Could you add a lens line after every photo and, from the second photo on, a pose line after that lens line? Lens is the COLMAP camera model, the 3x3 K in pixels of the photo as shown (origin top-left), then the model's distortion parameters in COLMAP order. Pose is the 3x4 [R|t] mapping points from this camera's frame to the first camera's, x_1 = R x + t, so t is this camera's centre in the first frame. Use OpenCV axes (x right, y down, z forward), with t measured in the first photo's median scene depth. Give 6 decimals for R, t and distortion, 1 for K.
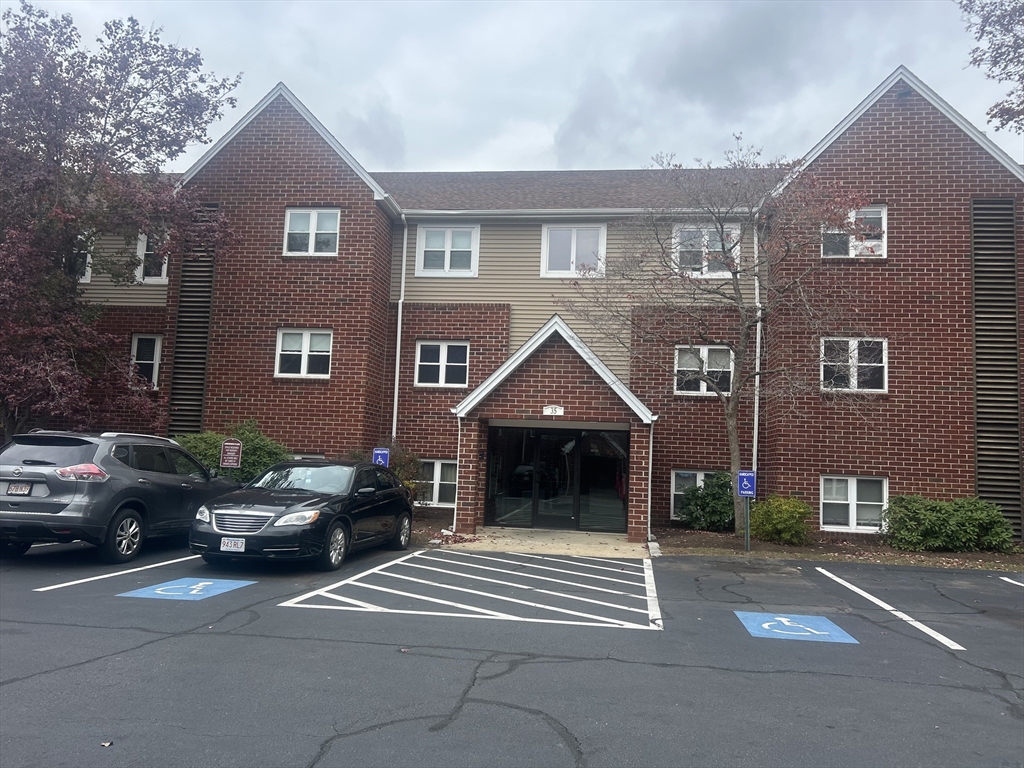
lens RADIAL K [[759.2, 0, 512.0], [0, 759.2, 384.0], [0, 0, 1]] dist [0.071763, -0.101524]
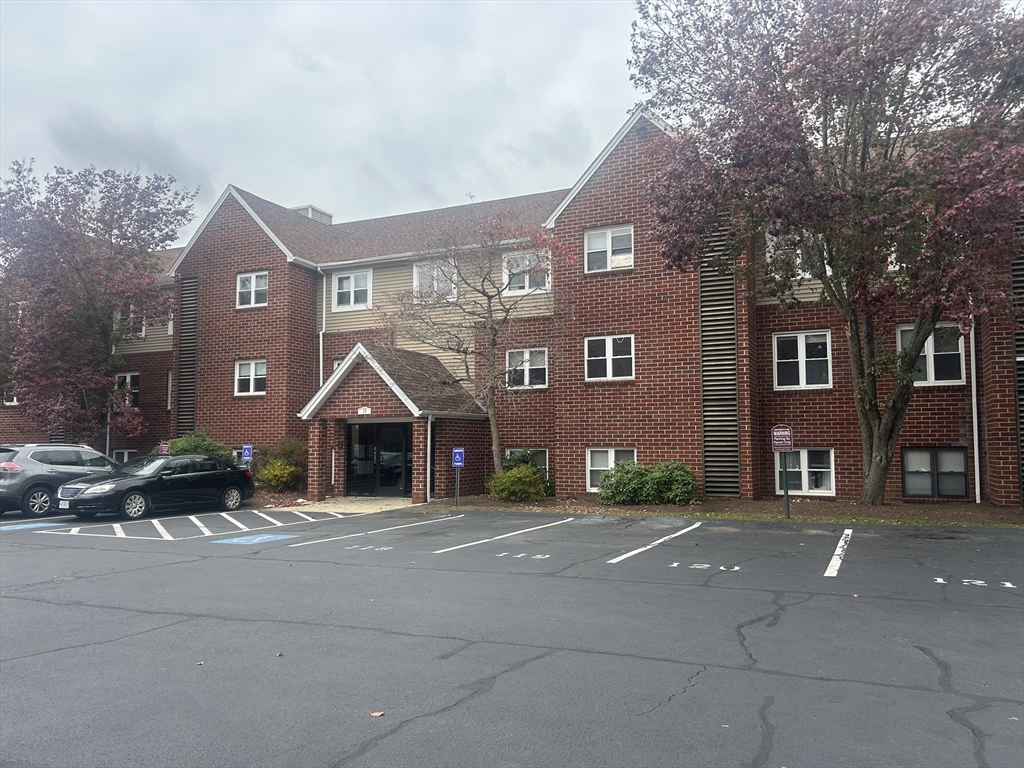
lens RADIAL K [[759.2, 0, 512.0], [0, 759.2, 384.0], [0, 0, 1]] dist [0.071763, -0.101524]
pose [[0.952586, -0.067997, -0.296575, 0.659882], [0.073423, 0.997275, 0.007183, -0.003423], [0.295278, -0.028618, 0.954983, -0.218002]]
